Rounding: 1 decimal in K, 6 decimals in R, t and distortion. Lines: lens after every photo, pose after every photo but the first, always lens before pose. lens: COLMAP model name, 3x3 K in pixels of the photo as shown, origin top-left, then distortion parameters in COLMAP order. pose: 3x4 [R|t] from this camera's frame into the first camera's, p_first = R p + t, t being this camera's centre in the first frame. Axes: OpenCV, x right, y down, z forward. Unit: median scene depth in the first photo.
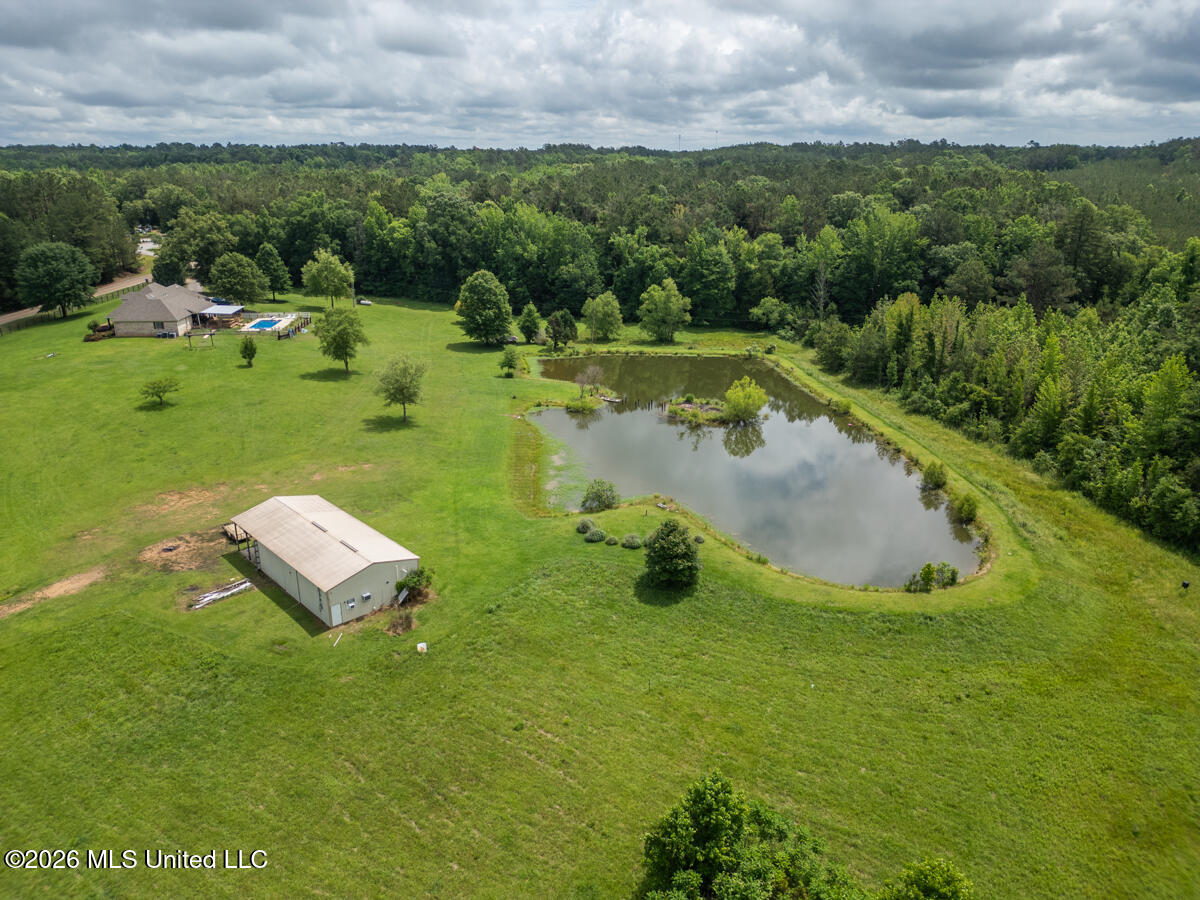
lens RADIAL K [[839.5, 0, 596.7], [0, 839.5, 446.5], [0, 0, 1]] dist [0.070181, -0.070791]
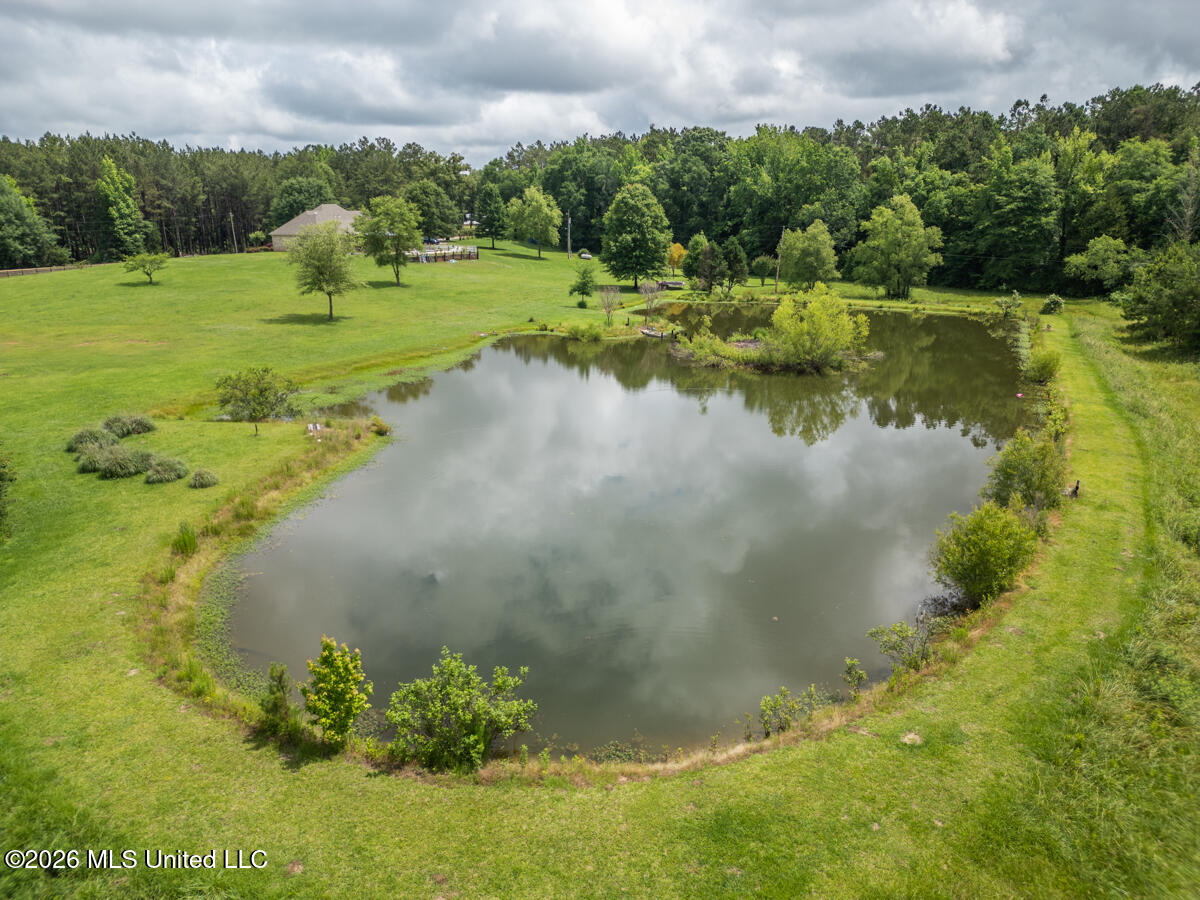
lens RADIAL K [[839.5, 0, 606.7], [0, 839.5, 445.4], [0, 0, 1]] dist [0.070181, -0.070791]
pose [[0.843391, 0.139140, -0.518971, 0.265215], [-0.171022, 0.985171, -0.013801, 0.032969], [0.509355, 0.100395, 0.854680, 0.380725]]
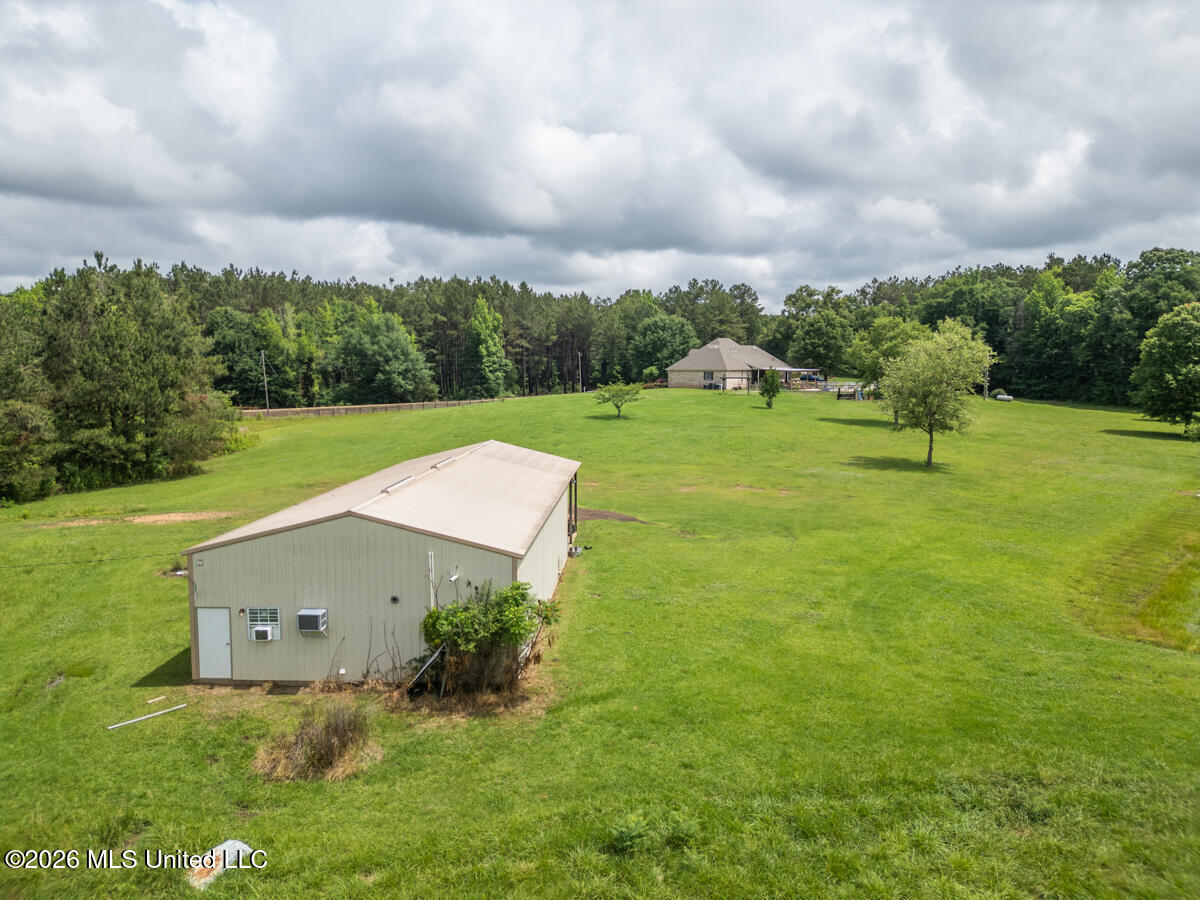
lens RADIAL K [[839.5, 0, 602.4], [0, 839.5, 451.1], [0, 0, 1]] dist [0.070181, -0.070791]
pose [[0.696903, 0.074675, -0.713267, 0.005716], [-0.236426, 0.962888, -0.130192, 0.057912], [0.677074, 0.259366, 0.688694, 0.364132]]
